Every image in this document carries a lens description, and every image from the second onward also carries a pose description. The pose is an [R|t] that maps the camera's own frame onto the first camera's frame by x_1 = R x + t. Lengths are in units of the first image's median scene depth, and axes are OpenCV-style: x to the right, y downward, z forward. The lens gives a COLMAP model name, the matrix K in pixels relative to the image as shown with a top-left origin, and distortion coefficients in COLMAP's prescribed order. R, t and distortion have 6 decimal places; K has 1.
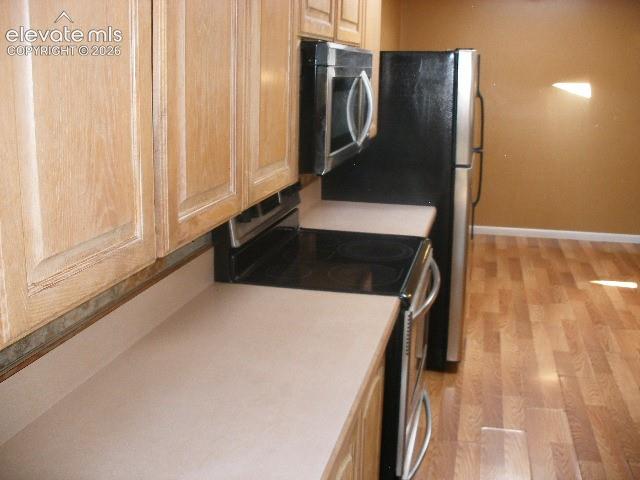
lens RADIAL K [[721.8, 0, 320.0], [0, 721.8, 240.0], [0, 0, 1]] dist [-0.140328, 0.026942]
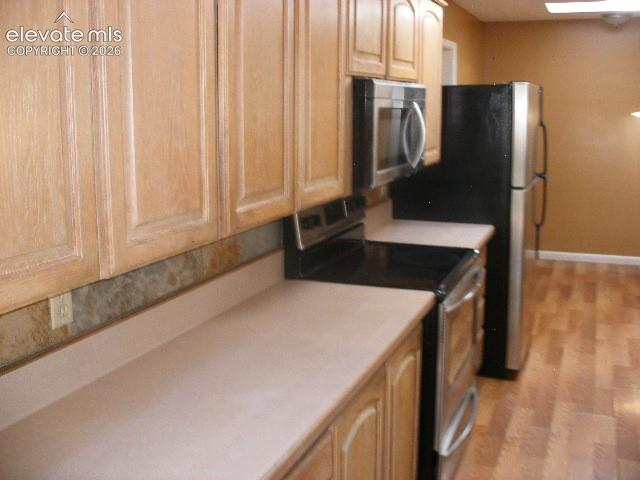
lens RADIAL K [[721.8, 0, 320.0], [0, 721.8, 240.0], [0, 0, 1]] dist [-0.140328, 0.026942]
pose [[0.989720, 0.013060, -0.142418, 0.068159], [-0.019334, 0.998898, -0.042759, 0.035851], [0.141703, 0.045073, 0.988883, -0.147199]]
